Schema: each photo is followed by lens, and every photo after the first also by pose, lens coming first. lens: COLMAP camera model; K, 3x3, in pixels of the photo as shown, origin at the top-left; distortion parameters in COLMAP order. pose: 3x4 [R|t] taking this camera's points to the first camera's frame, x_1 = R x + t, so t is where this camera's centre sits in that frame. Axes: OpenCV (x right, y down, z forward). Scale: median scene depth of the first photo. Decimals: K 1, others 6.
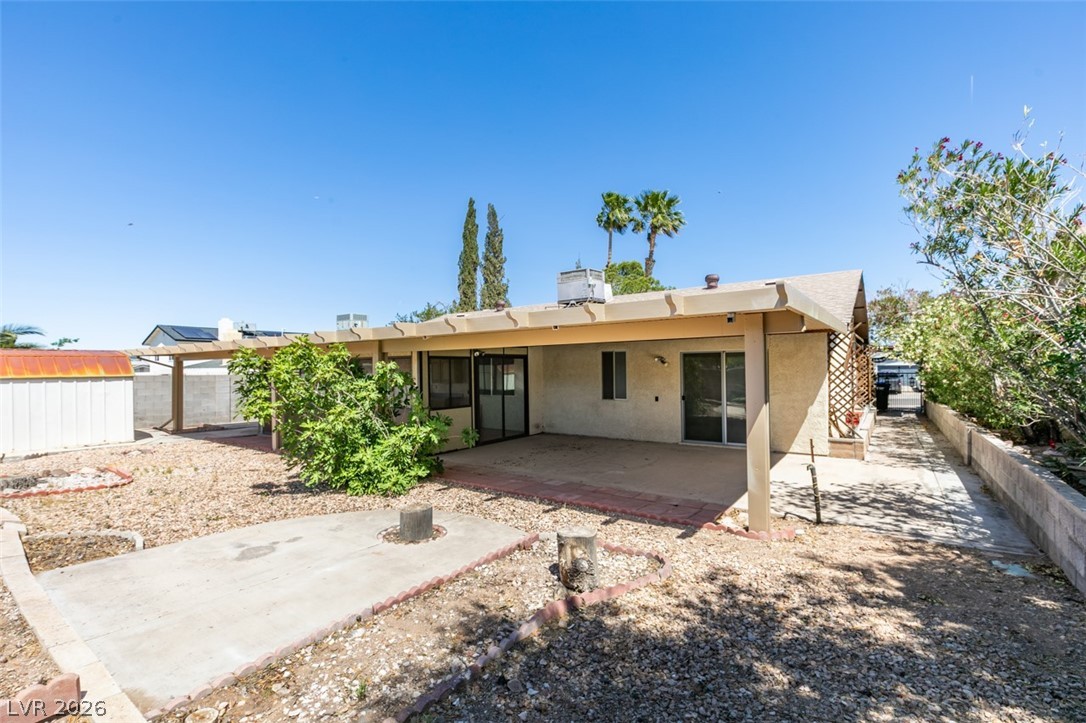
lens RADIAL K [[482.0, 0, 538.1], [0, 482.0, 363.3], [0, 0, 1]] dist [0.002714, 0.000304]
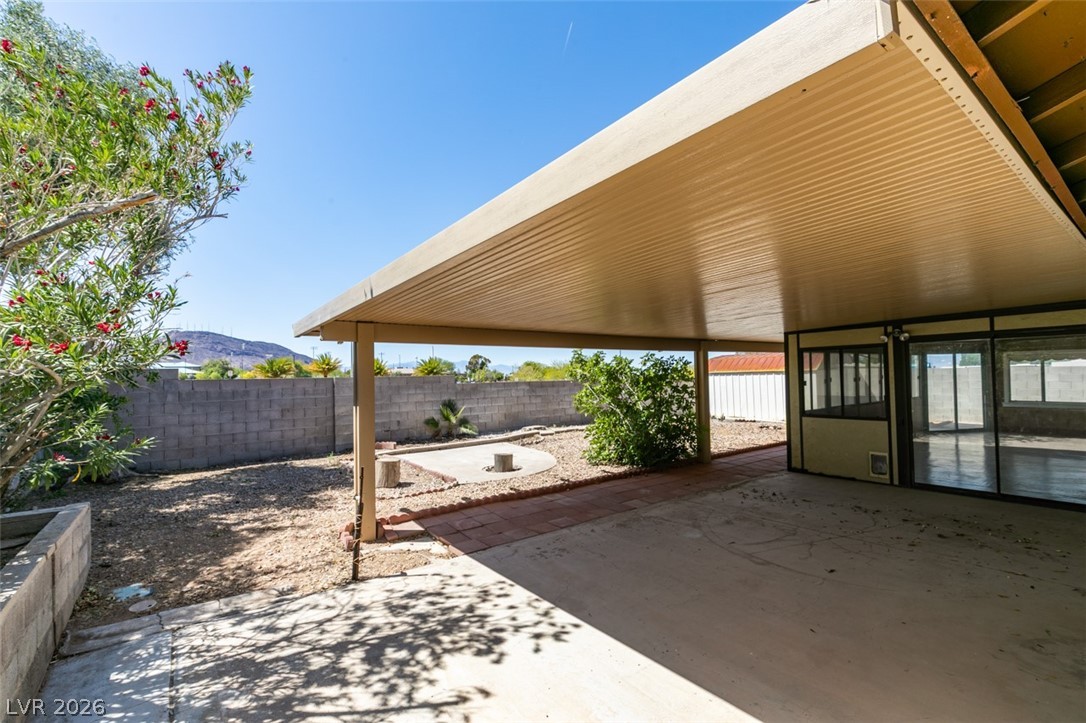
lens RADIAL K [[482.0, 0, 548.8], [0, 482.0, 366.6], [0, 0, 1]] dist [0.002714, 0.000304]
pose [[-0.278797, -0.003977, -0.960342, 1.092134], [0.034558, 0.999302, -0.014171, 0.019733], [0.959728, -0.037138, -0.278465, 1.353917]]
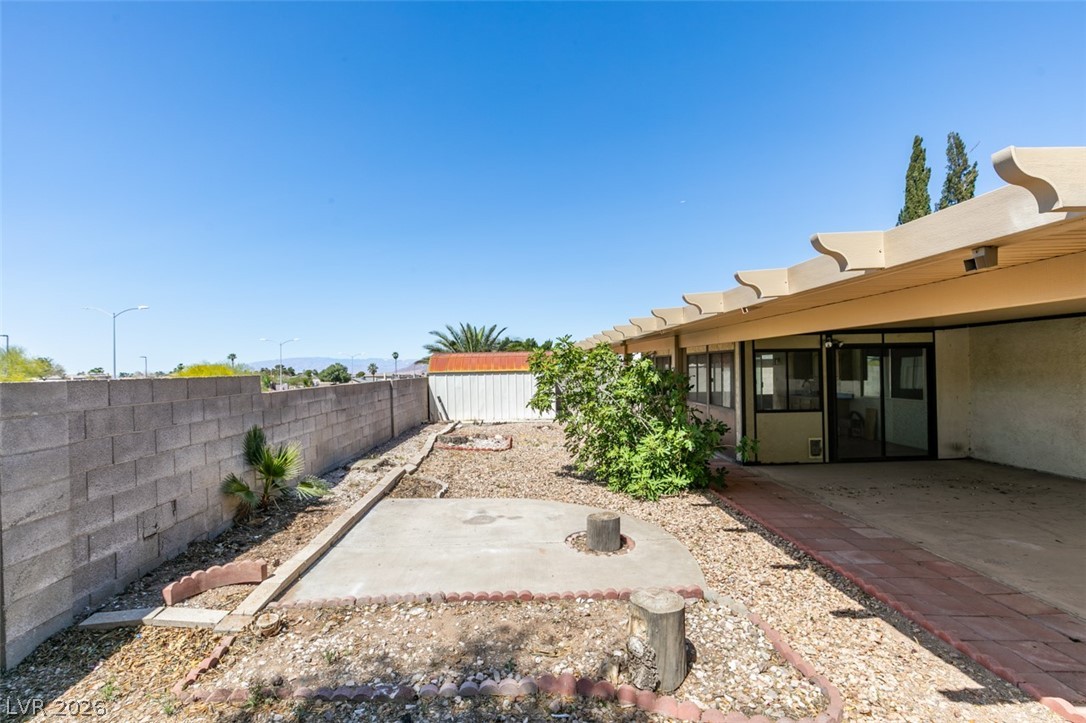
lens RADIAL K [[482.0, 0, 543.9], [0, 482.0, 363.7], [0, 0, 1]] dist [0.002714, 0.000304]
pose [[0.633383, -0.005312, -0.773820, 0.335065], [0.017704, 0.999814, 0.007628, -0.004807], [0.773636, -0.018531, 0.633359, 0.269196]]
